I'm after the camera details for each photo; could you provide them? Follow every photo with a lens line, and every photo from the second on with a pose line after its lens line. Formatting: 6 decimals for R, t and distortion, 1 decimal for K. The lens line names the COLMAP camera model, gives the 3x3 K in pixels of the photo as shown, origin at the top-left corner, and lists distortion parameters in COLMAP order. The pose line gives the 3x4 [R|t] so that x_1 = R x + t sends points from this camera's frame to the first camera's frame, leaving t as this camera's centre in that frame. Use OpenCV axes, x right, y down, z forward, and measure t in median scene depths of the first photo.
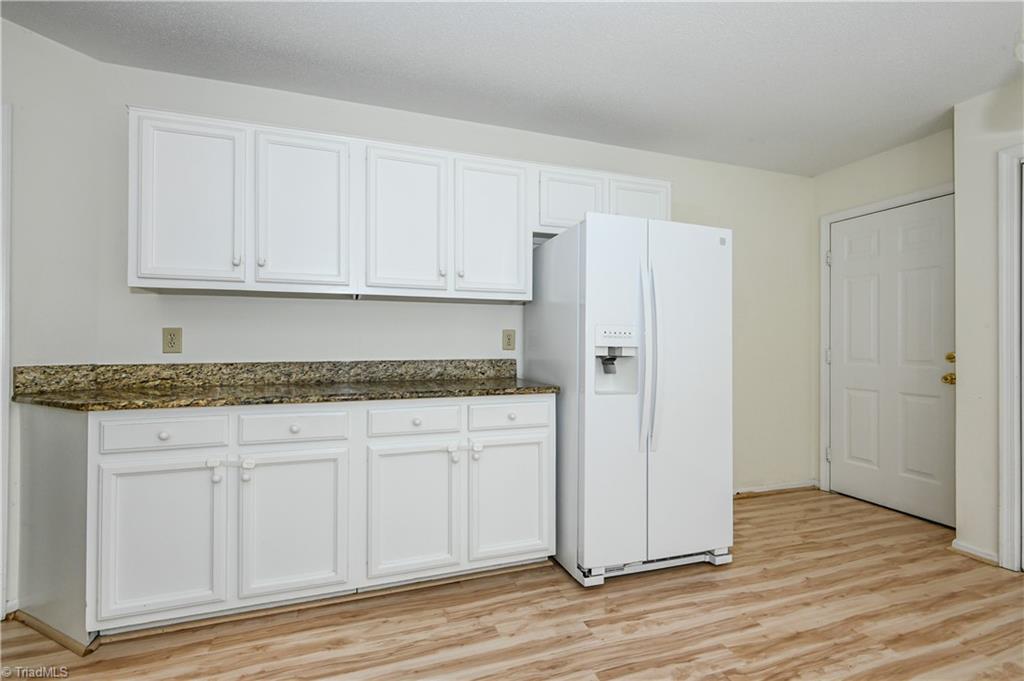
lens RADIAL K [[472.4, 0, 493.2], [0, 472.4, 334.5], [0, 0, 1]] dist [0.014415, -0.005805]
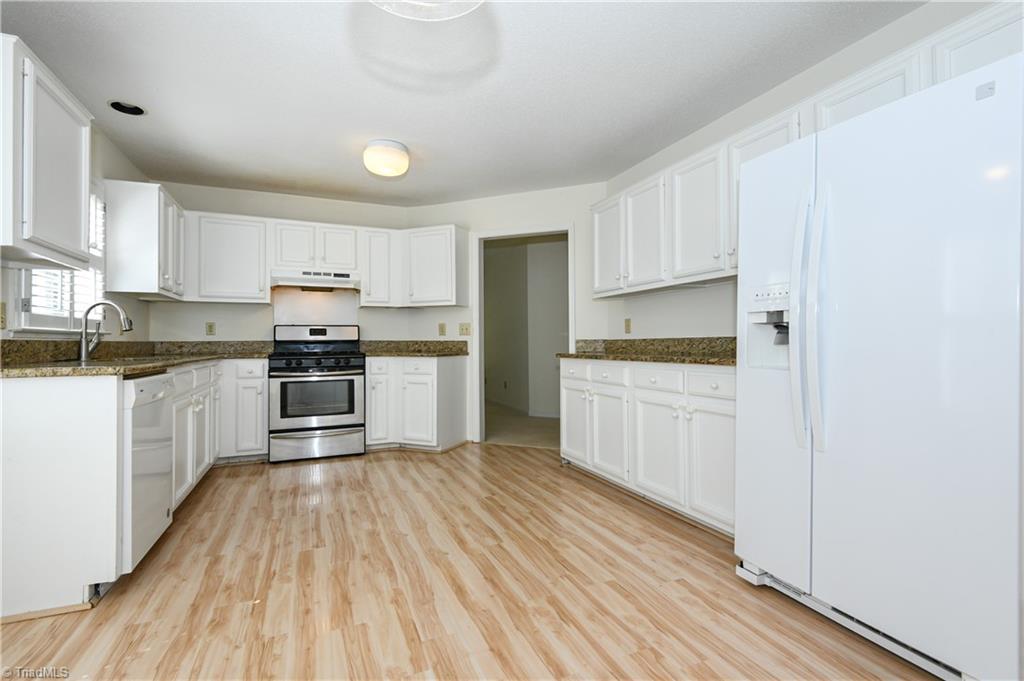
lens RADIAL K [[472.4, 0, 524.7], [0, 472.4, 338.1], [0, 0, 1]] dist [0.014415, -0.005805]
pose [[0.091938, -0.014732, -0.995656, 1.057602], [0.017872, 0.999754, -0.013142, 0.077108], [0.995604, -0.016586, 0.092179, 0.503562]]
